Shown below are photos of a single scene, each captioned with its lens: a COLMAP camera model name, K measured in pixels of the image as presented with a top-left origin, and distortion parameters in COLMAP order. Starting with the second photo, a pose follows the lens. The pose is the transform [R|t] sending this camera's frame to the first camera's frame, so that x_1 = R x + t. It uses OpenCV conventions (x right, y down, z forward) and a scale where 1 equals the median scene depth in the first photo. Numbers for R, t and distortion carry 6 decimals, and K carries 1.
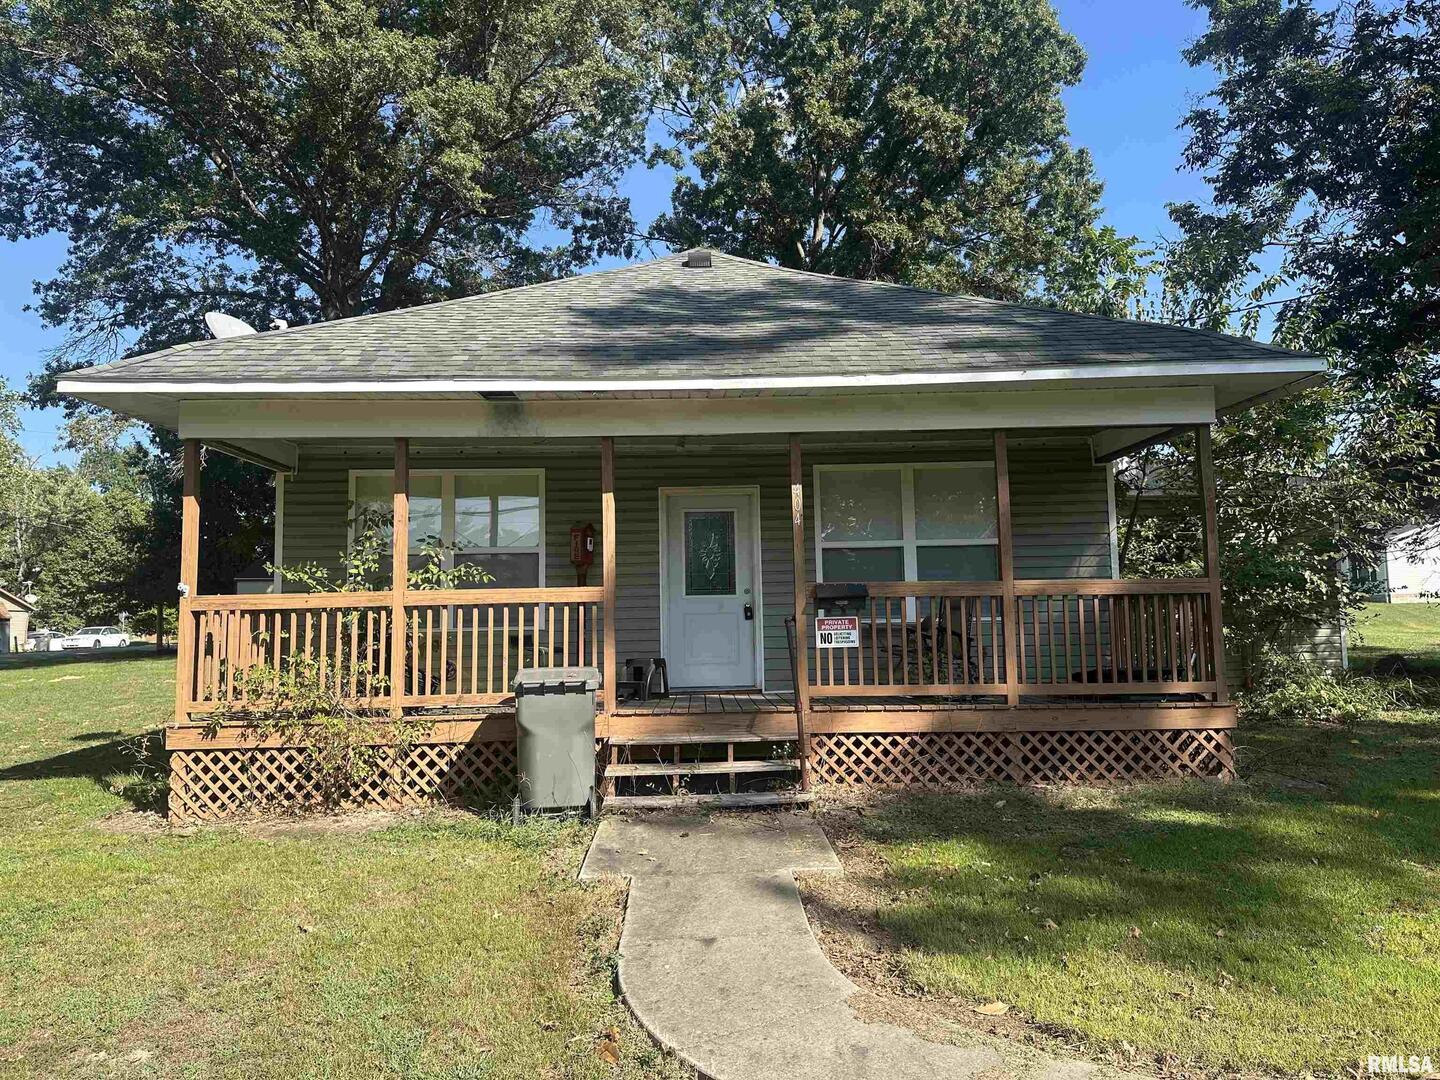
lens RADIAL K [[1145.6, 0, 720.0], [0, 1145.6, 540.0], [0, 0, 1]] dist [0.064330, -0.134614]
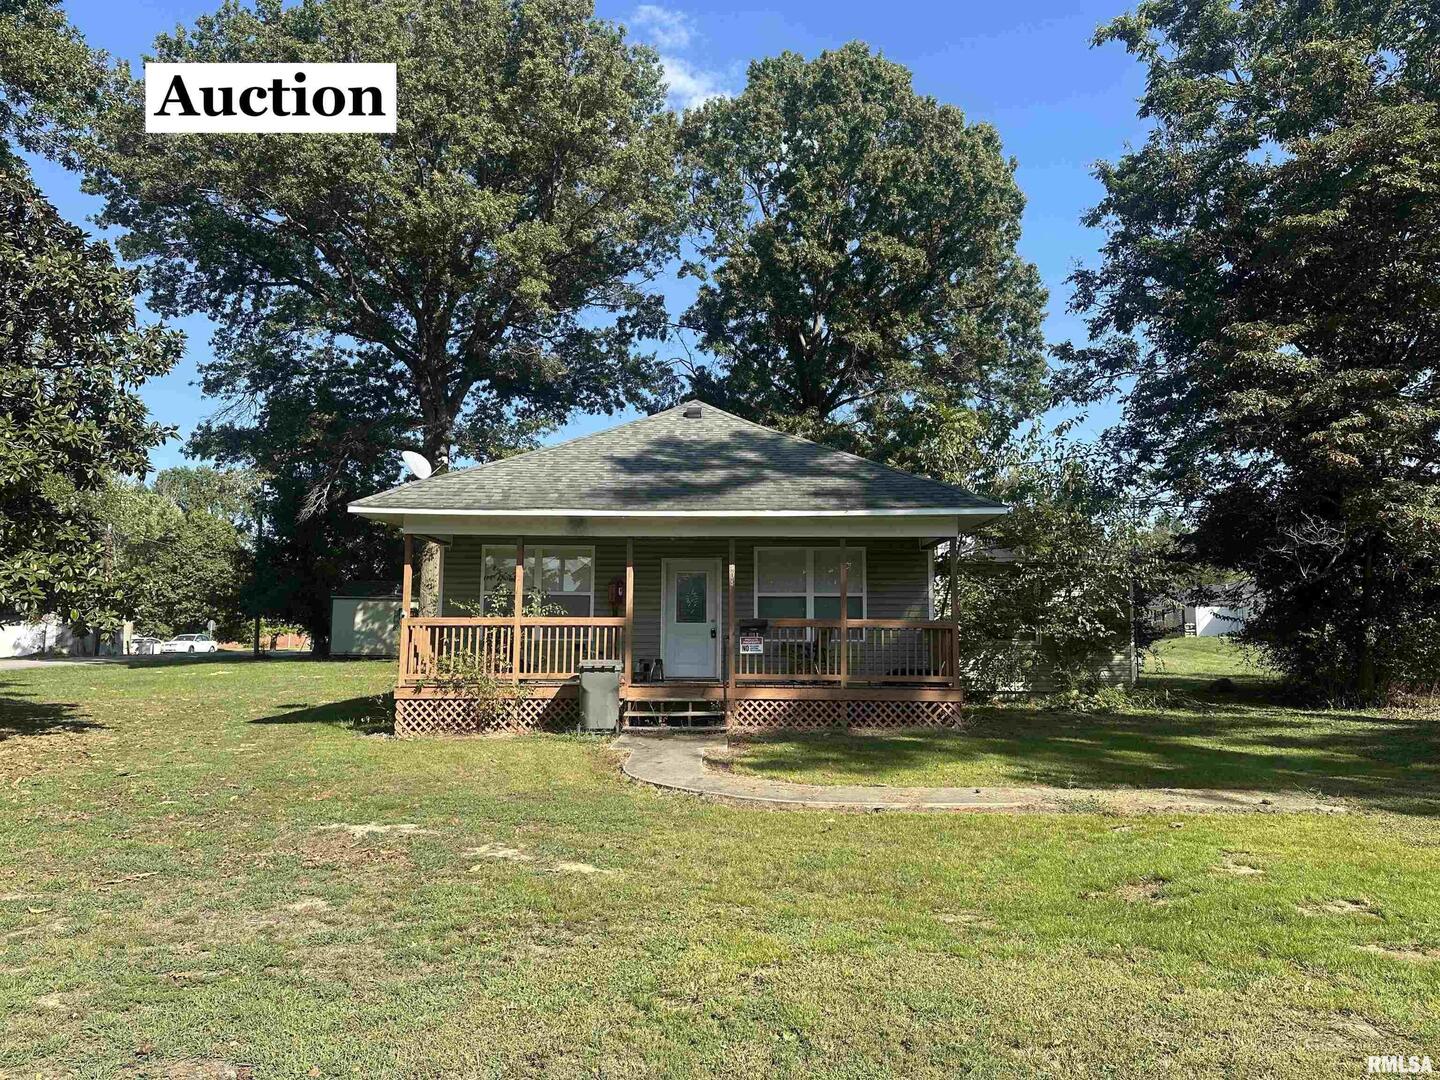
lens RADIAL K [[1145.6, 0, 720.0], [0, 1145.6, 540.0], [0, 0, 1]] dist [0.064330, -0.134614]
pose [[0.999183, 0.020891, -0.034585, 0.101596], [-0.021541, 0.999596, -0.018524, -0.048786], [0.034184, 0.019253, 0.999230, -0.774980]]
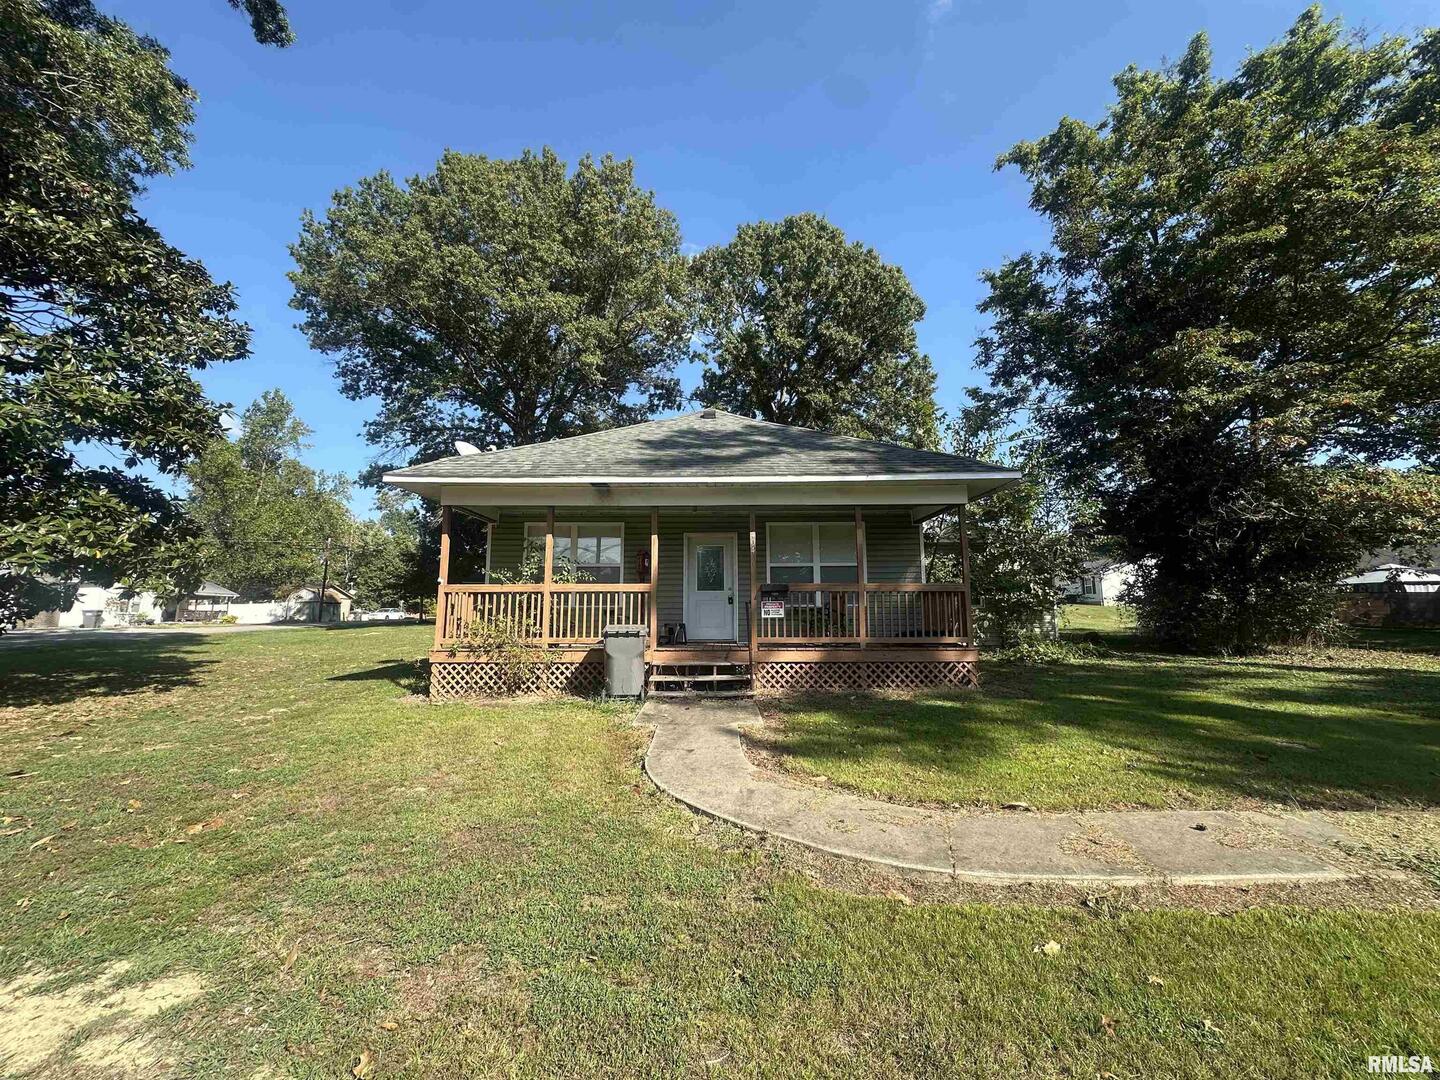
lens RADIAL K [[653.7, 0, 716.6], [0, 653.7, 530.8], [0, 0, 1]] dist [-0.041224, 0.000219]
pose [[0.999597, 0.012895, -0.025294, 0.031420], [-0.014259, 0.998413, -0.054479, 0.009193], [0.024551, 0.054817, 0.998195, -0.092635]]
